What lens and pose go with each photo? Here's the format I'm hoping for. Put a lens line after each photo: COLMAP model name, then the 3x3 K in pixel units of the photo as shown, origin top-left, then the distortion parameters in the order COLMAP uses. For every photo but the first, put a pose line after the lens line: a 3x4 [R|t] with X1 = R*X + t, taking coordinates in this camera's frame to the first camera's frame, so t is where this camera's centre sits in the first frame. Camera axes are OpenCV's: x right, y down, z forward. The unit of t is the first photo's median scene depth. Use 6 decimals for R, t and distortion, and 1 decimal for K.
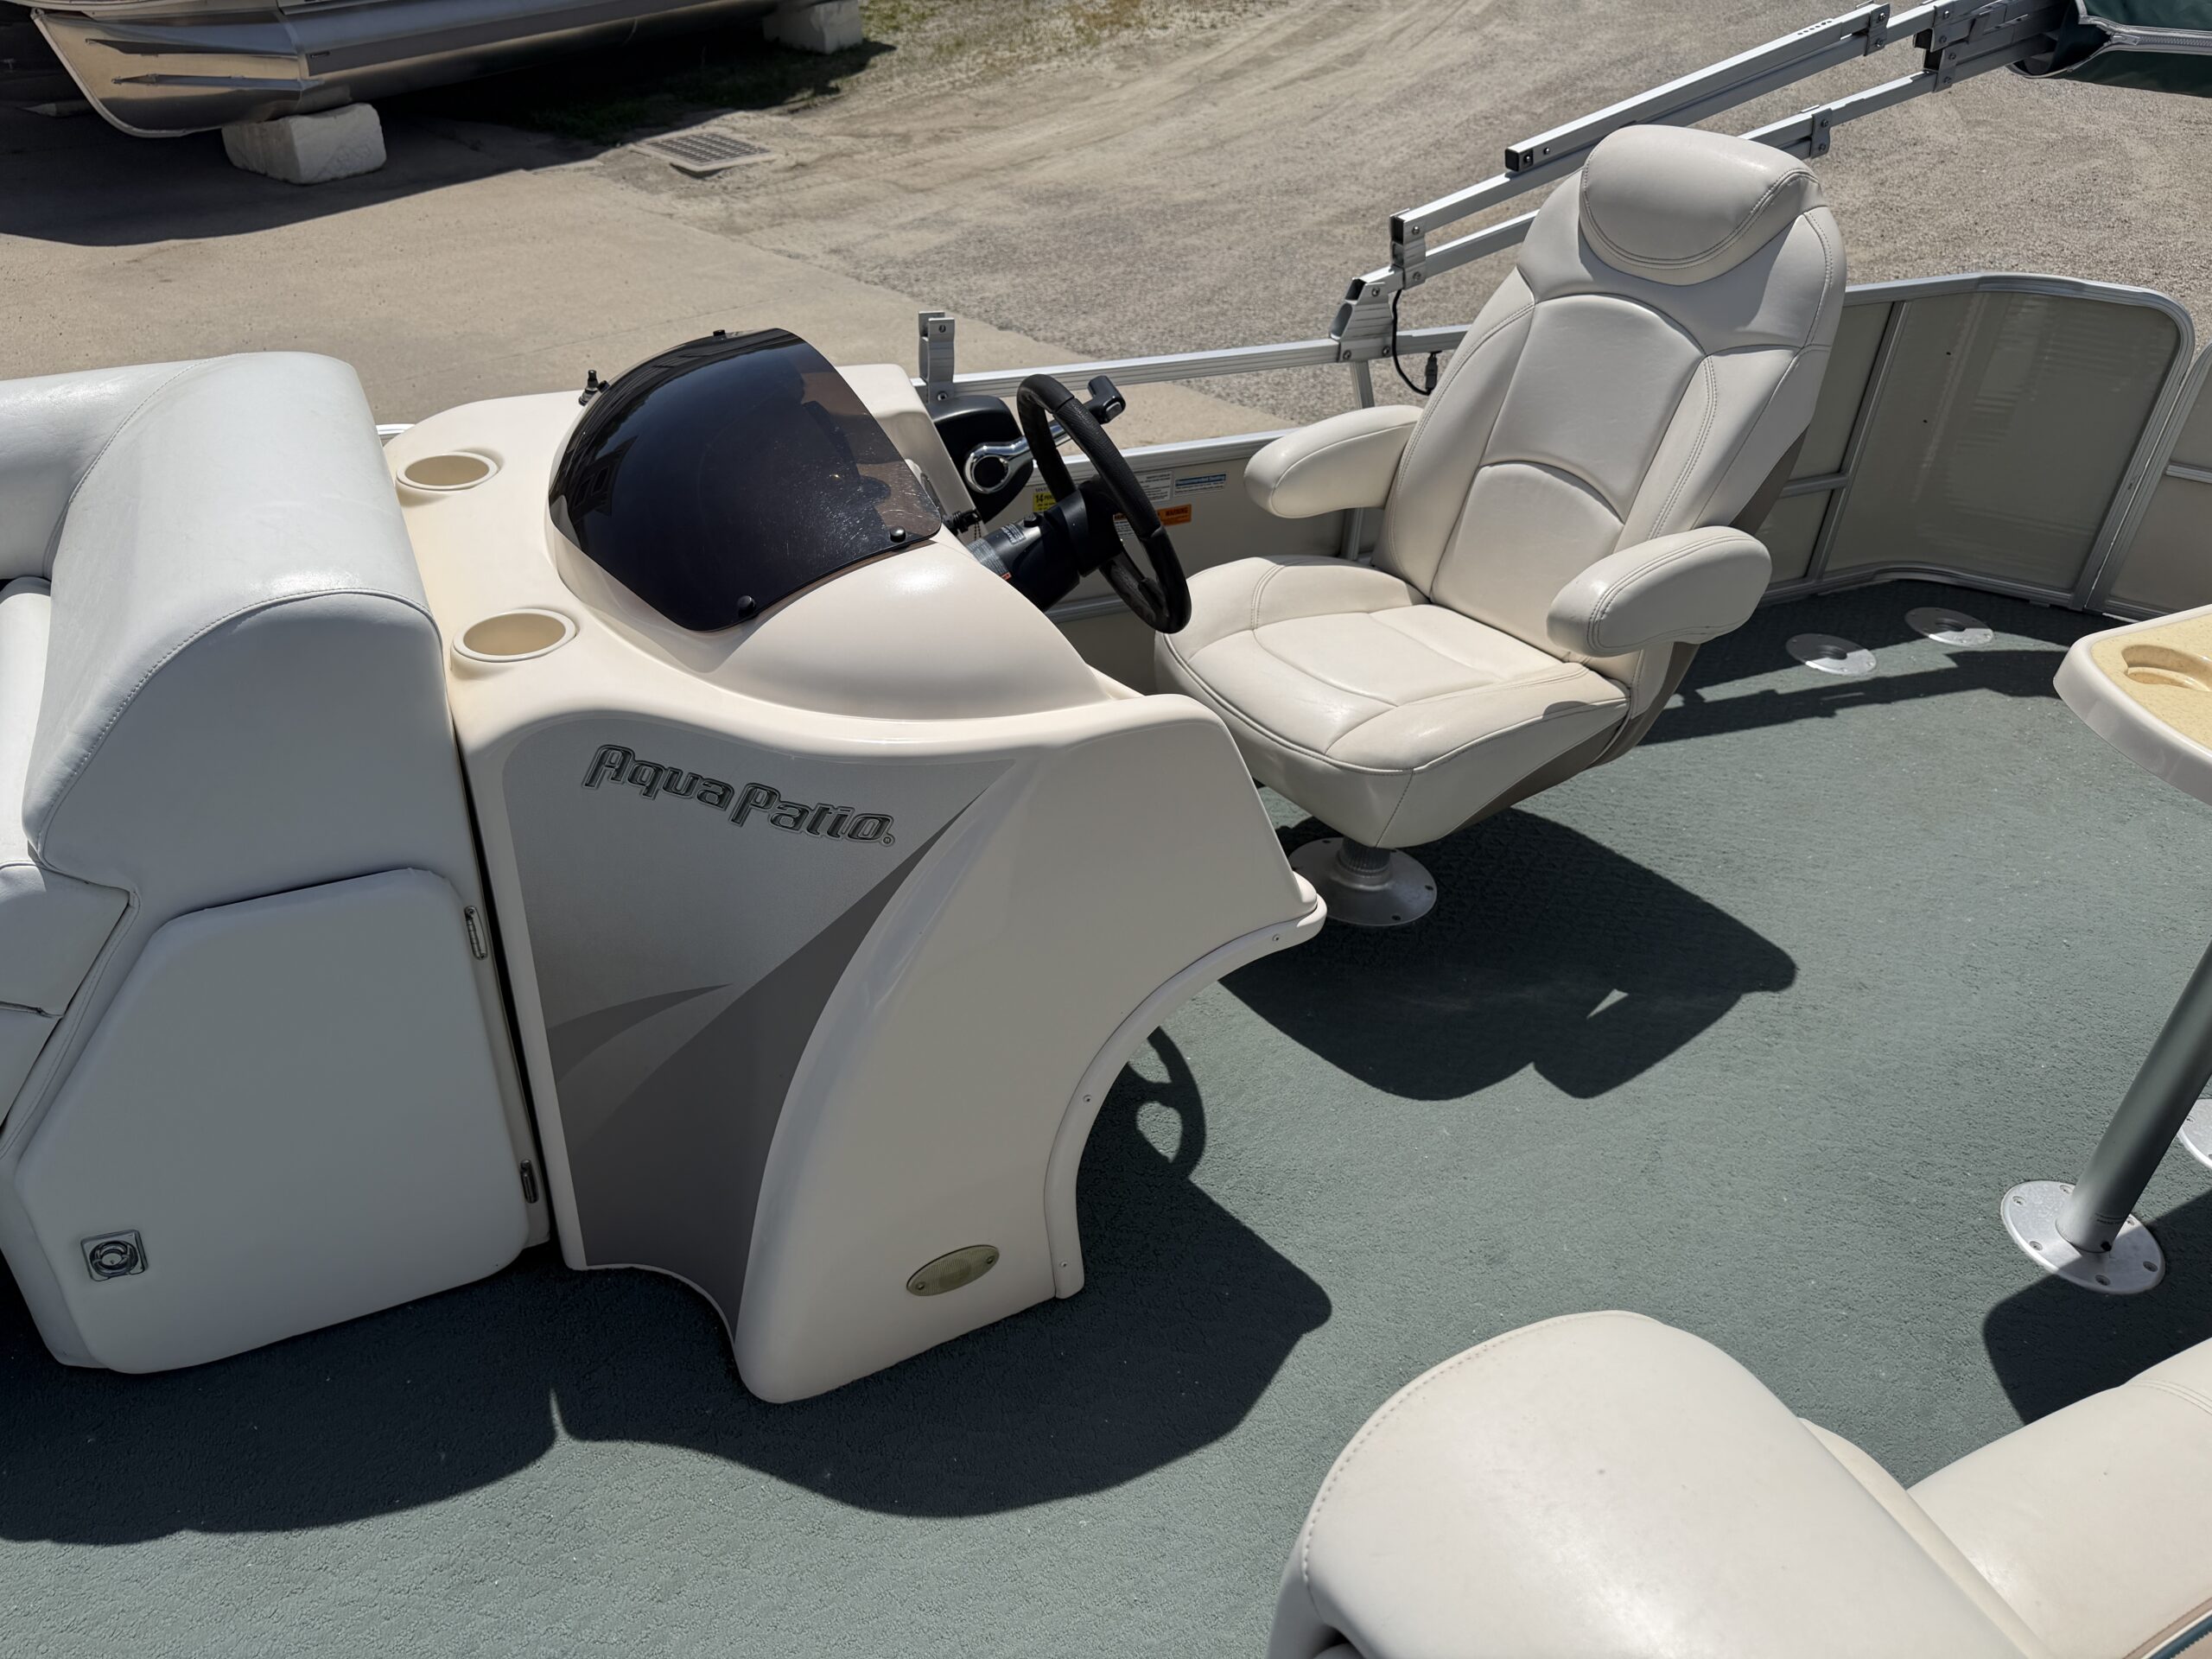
lens RADIAL K [[1565.7, 0, 1106.0], [0, 1565.7, 829.5], [0, 0, 1]] dist [0.003057, -0.020997]
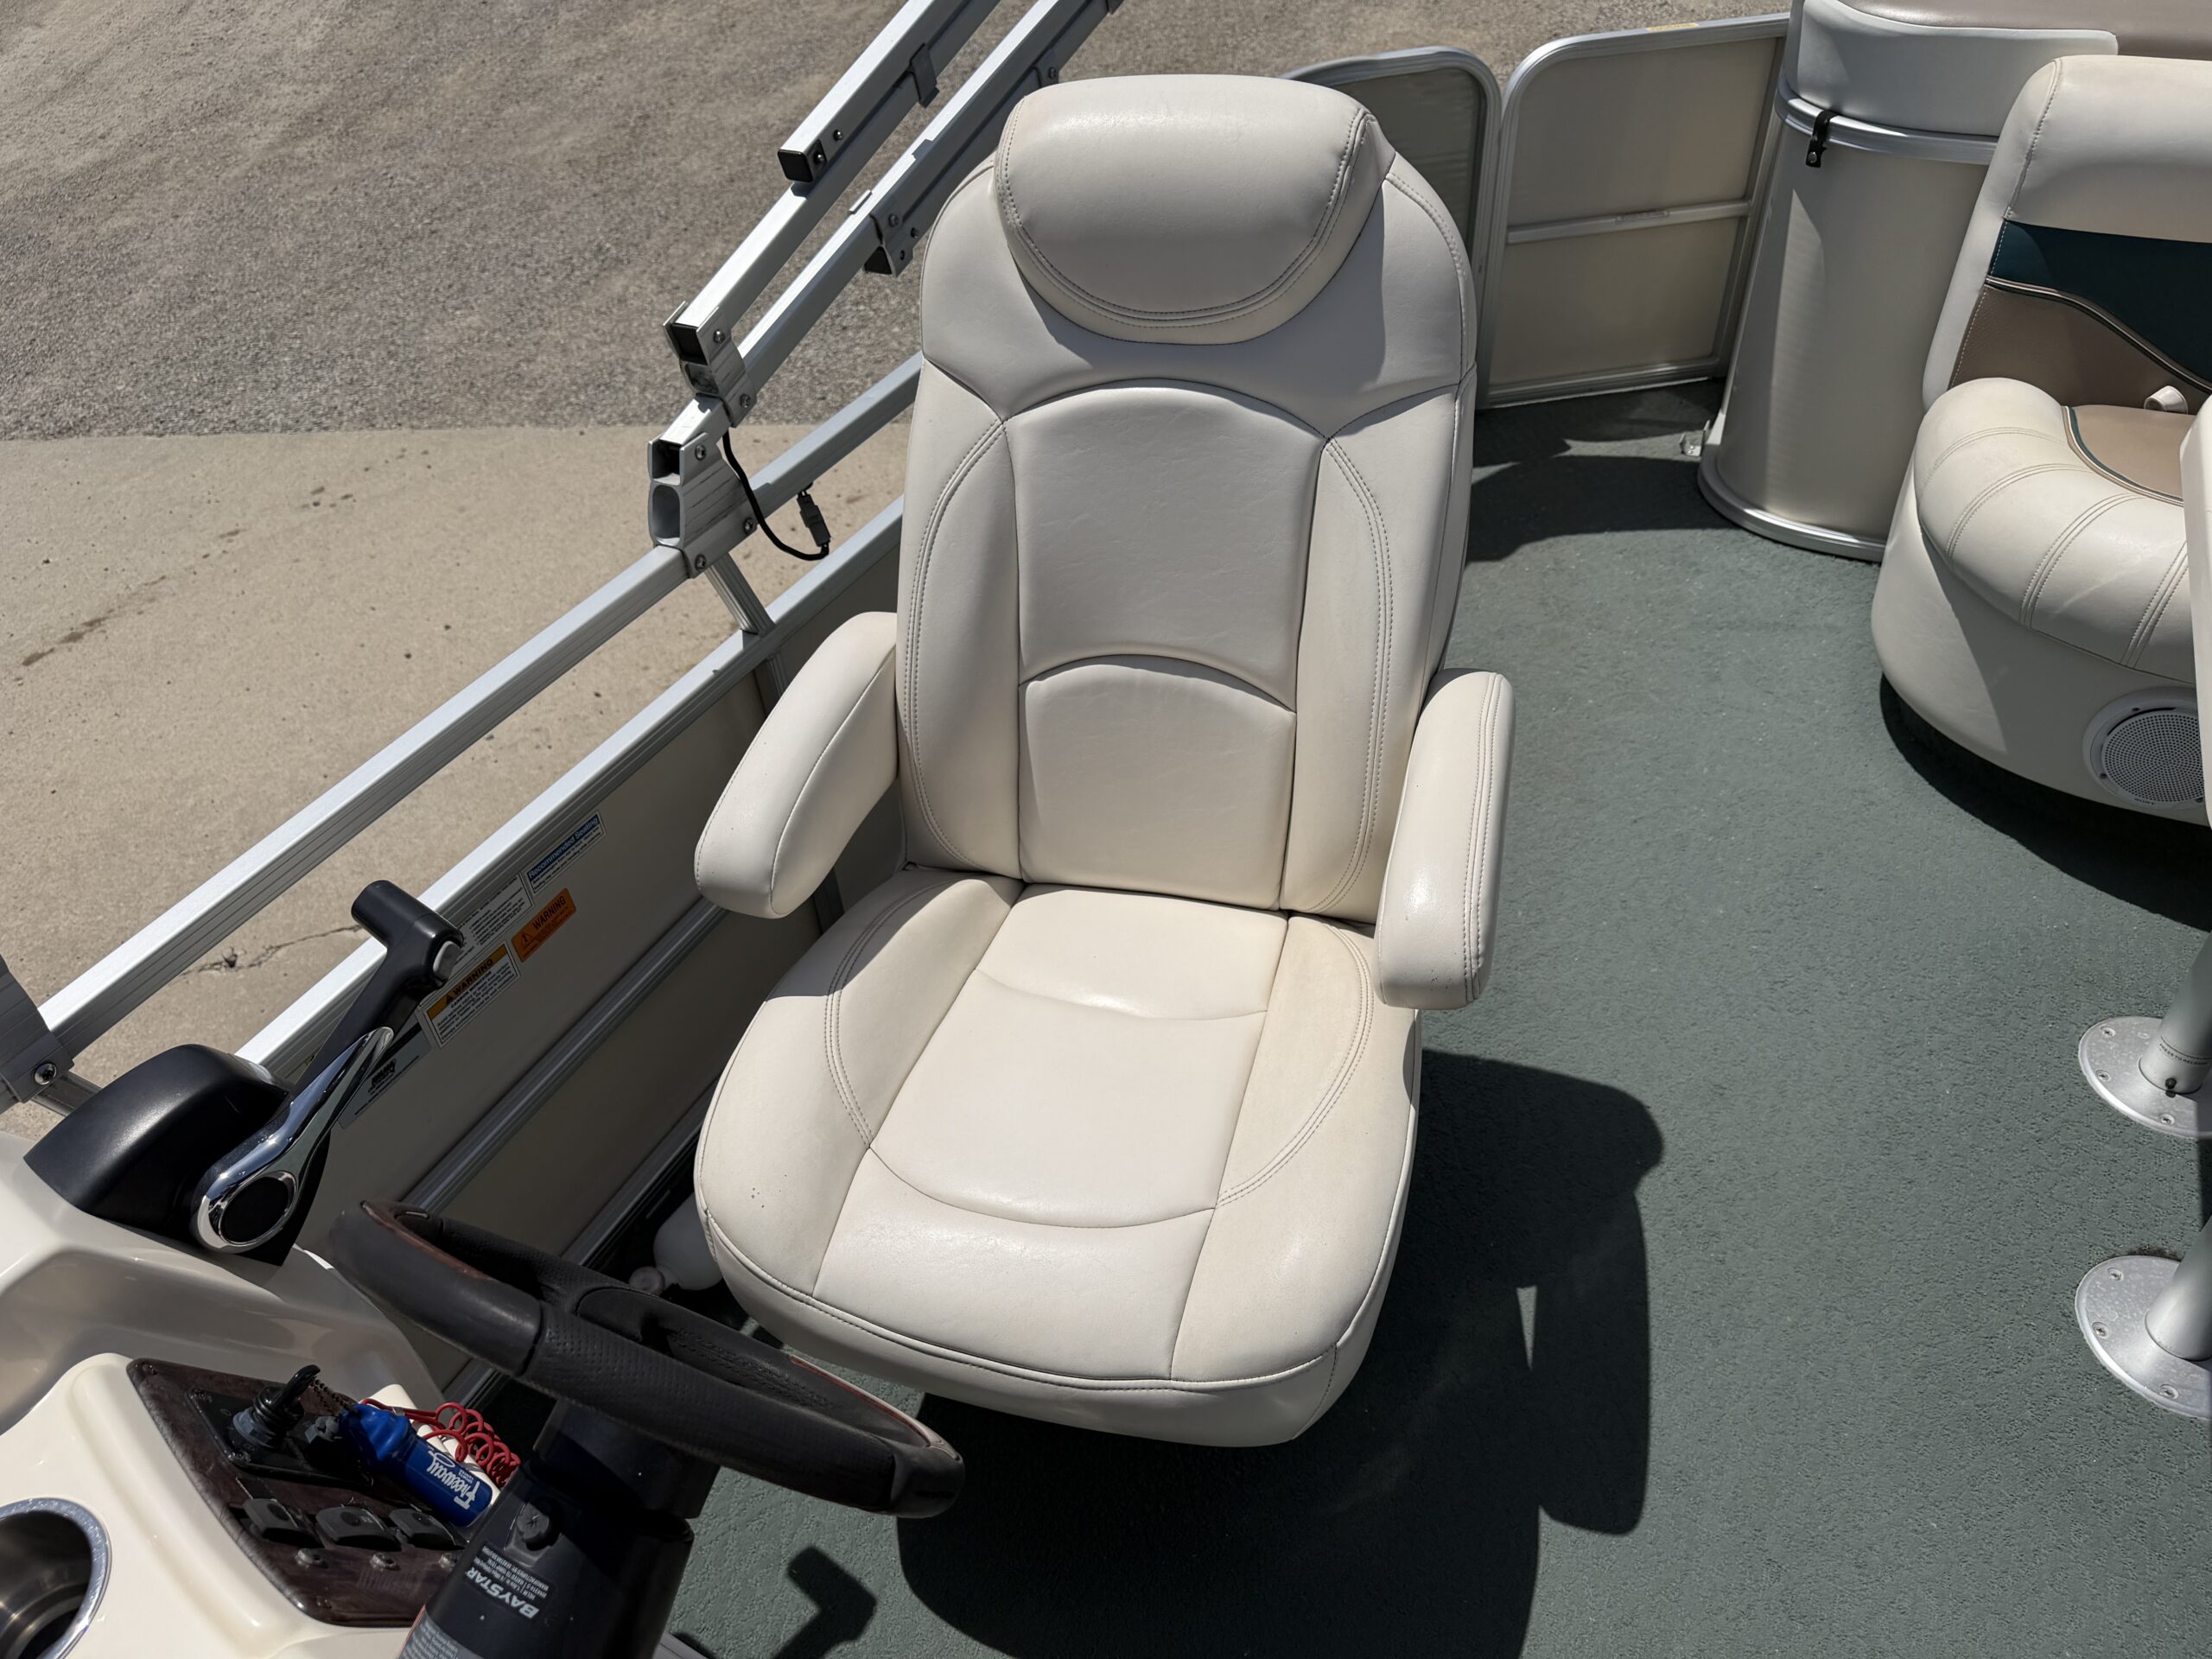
lens RADIAL K [[1526.6, 0, 1106.0], [0, 1526.6, 829.5], [0, 0, 1]] dist [0.101940, -0.075956]
pose [[0.794727, -0.463134, 0.392322, -0.000949], [0.416659, 0.886284, 0.202227, -0.062606], [-0.441367, 0.002749, 0.897322, 0.092433]]
